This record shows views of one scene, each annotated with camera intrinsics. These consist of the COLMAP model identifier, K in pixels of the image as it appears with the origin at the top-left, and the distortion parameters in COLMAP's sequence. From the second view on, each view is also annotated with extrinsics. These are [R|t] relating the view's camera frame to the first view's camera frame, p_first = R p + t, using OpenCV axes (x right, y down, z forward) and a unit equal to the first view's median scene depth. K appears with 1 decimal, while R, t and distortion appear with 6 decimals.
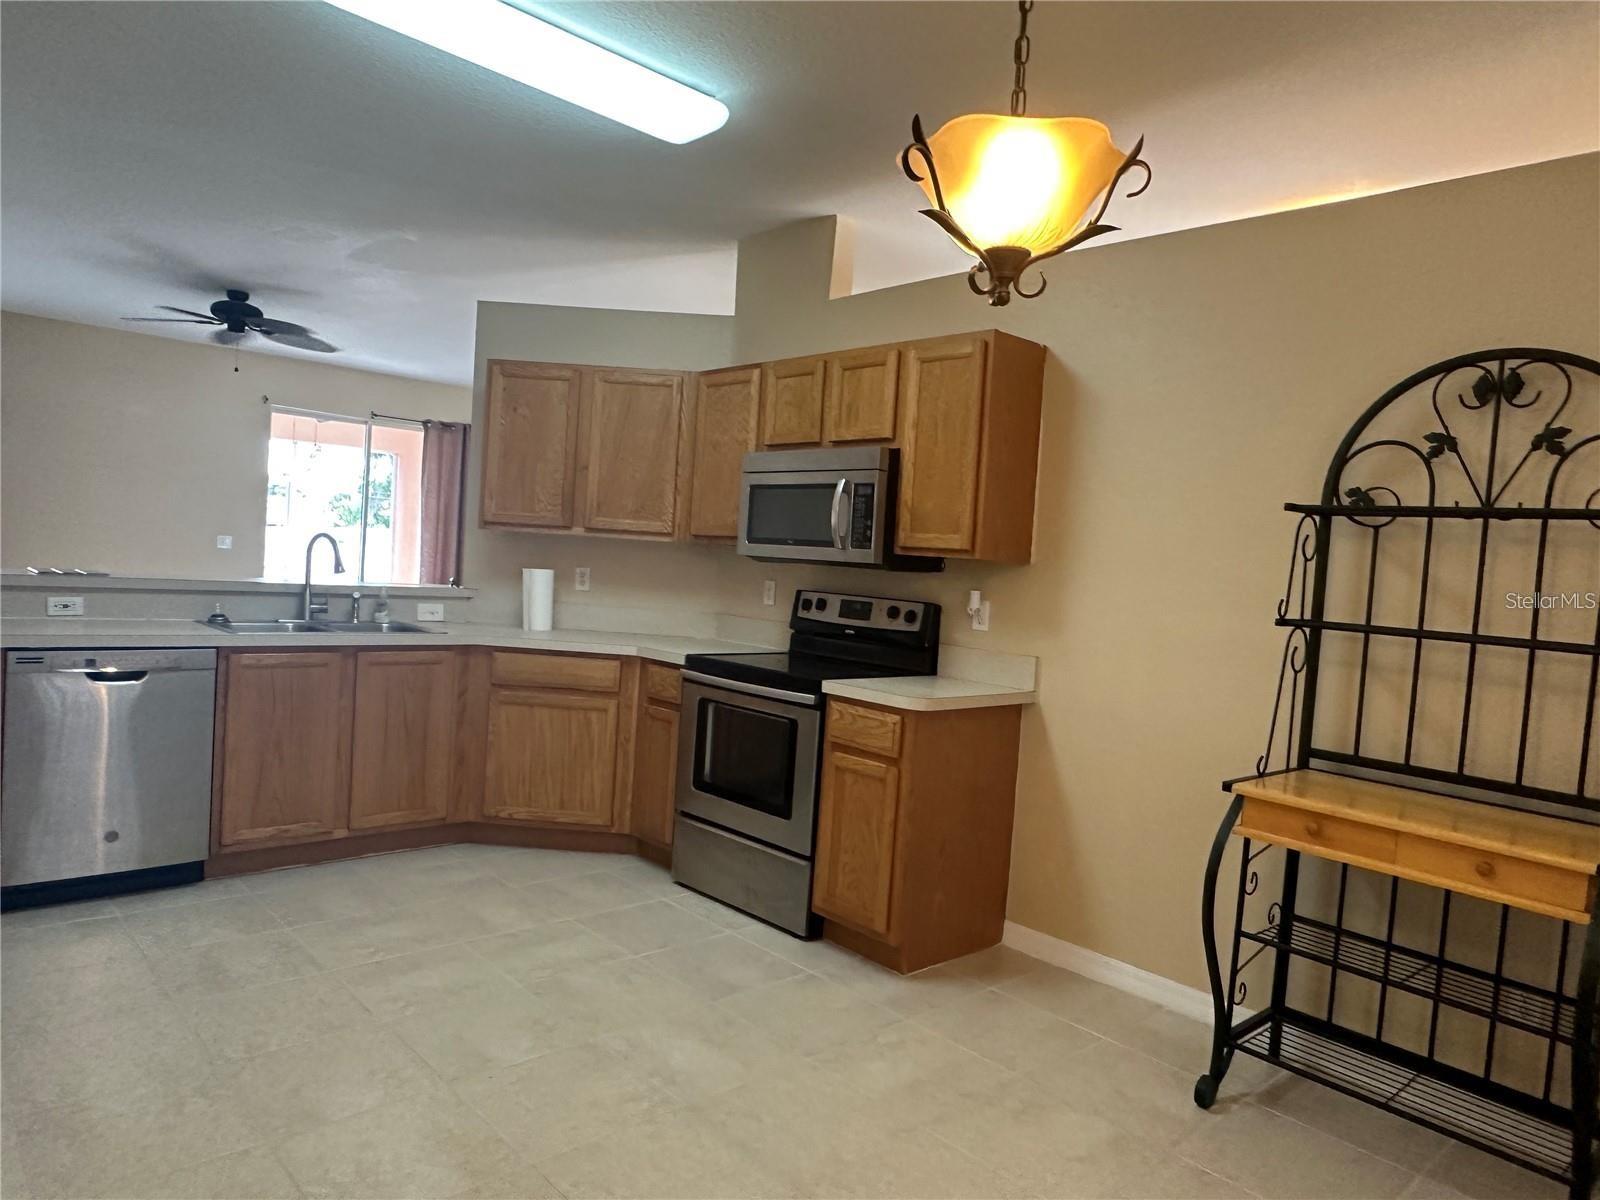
lens RADIAL K [[1036.0, 0, 789.2], [0, 1036.0, 604.9], [0, 0, 1]] dist [-0.000723, 0.000812]
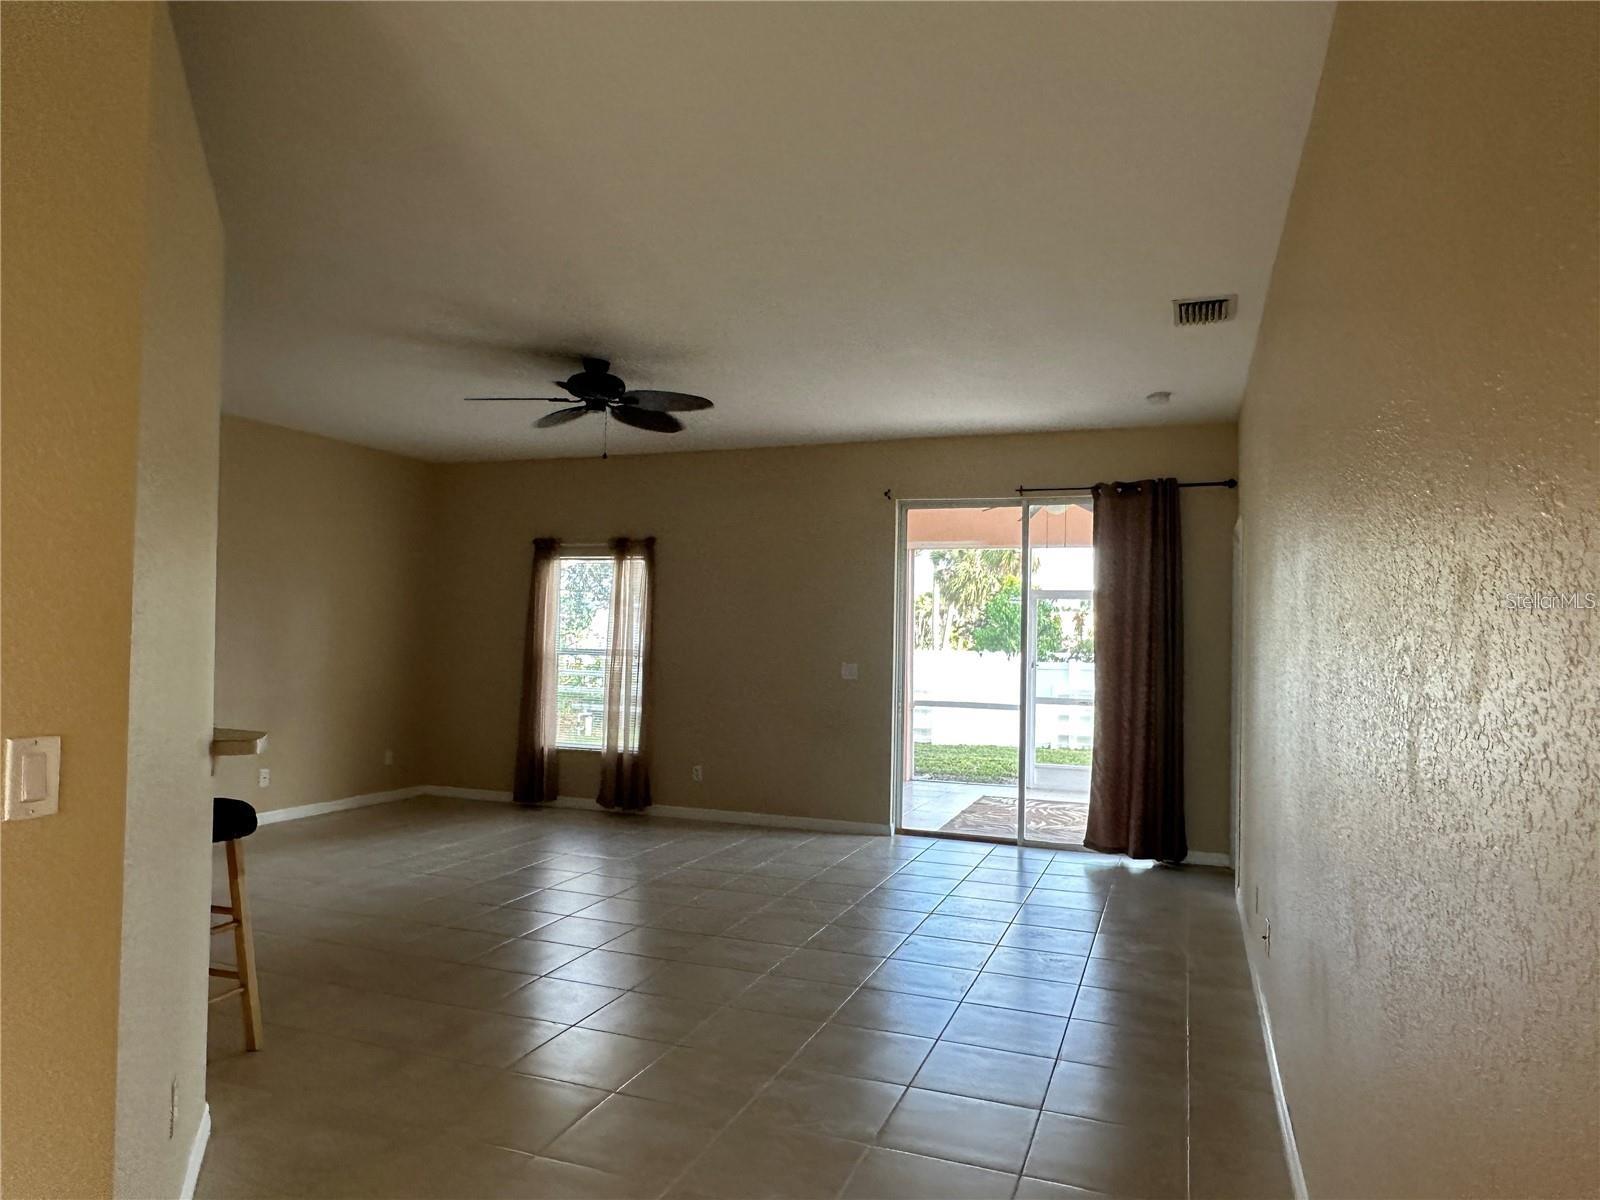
lens RADIAL K [[1036.0, 0, 789.2], [0, 1036.0, 604.9], [0, 0, 1]] dist [-0.000723, 0.000812]
pose [[0.443801, -0.081609, -0.892401, 0.385477], [-0.030898, 0.993859, -0.106254, -0.050189], [0.895592, 0.074729, 0.438554, 1.250838]]
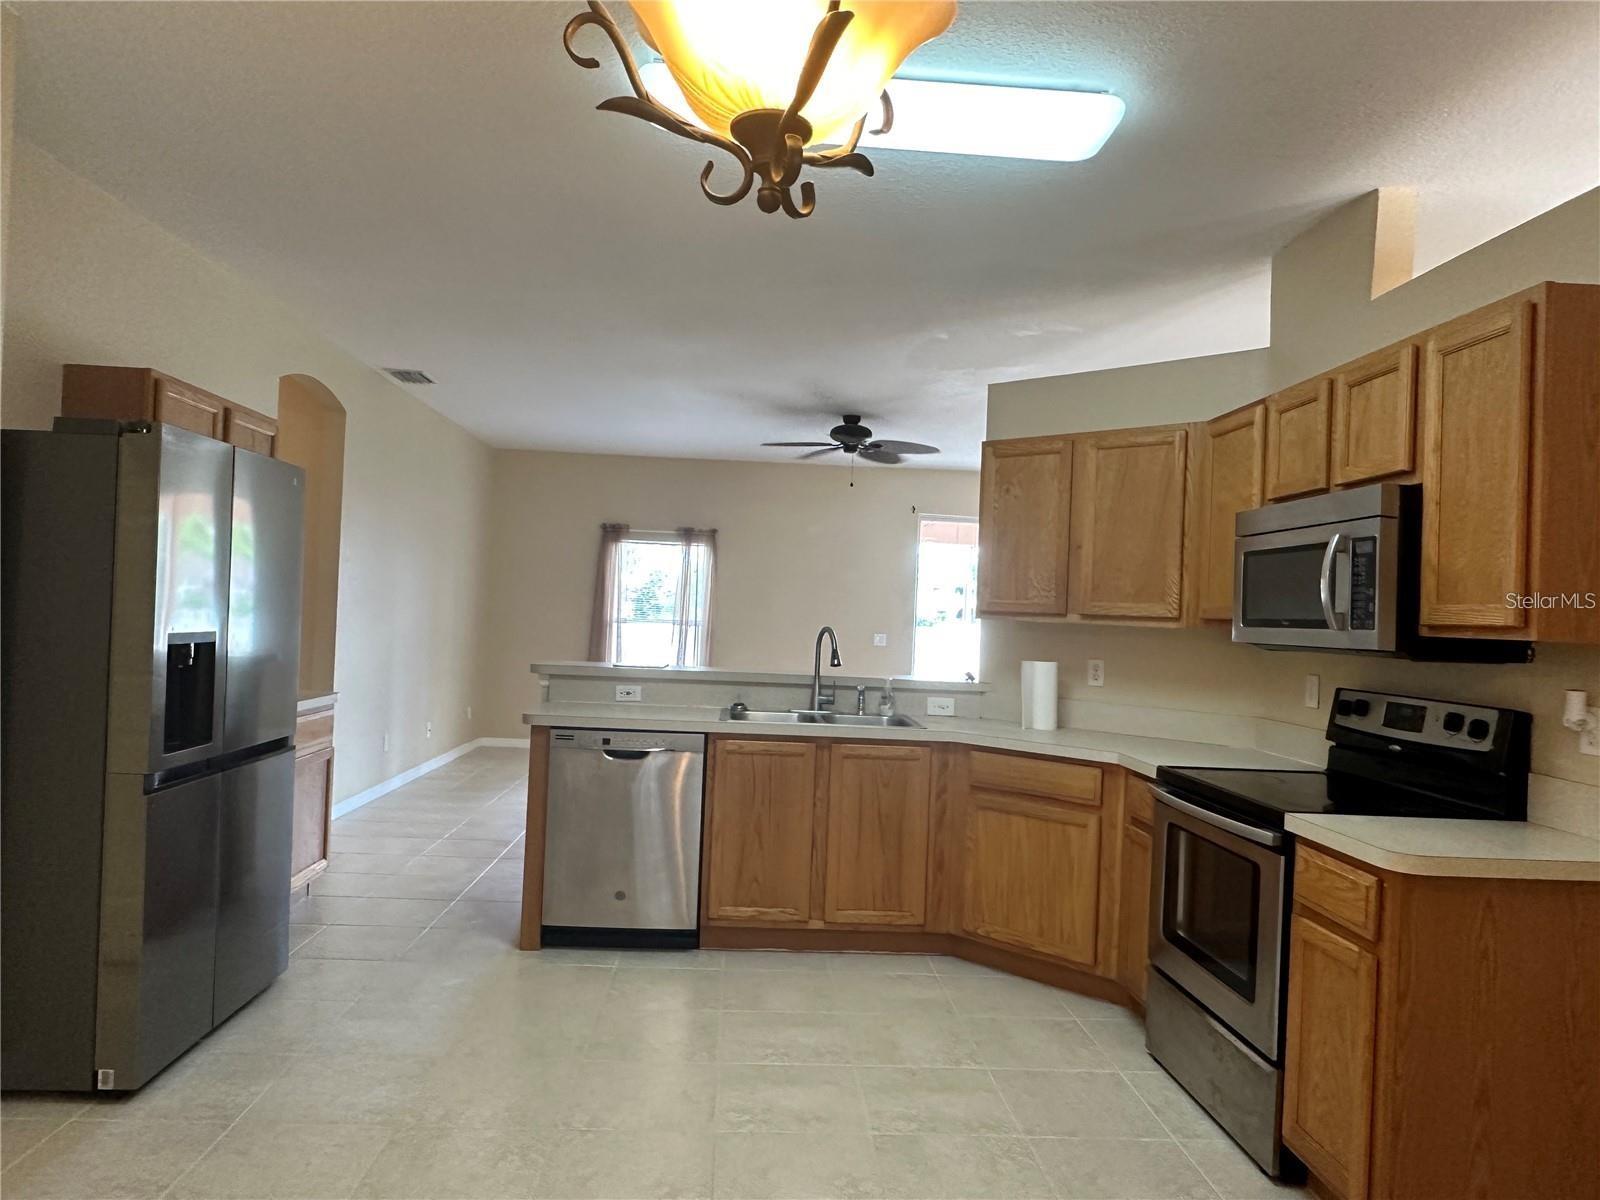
lens RADIAL K [[1036.0, 0, 789.2], [0, 1036.0, 604.9], [0, 0, 1]] dist [-0.000723, 0.000812]
pose [[0.766503, -0.038687, -0.641074, 0.199372], [-0.021459, 0.996084, -0.085768, -0.001729], [0.641882, 0.079498, 0.762671, 0.186377]]
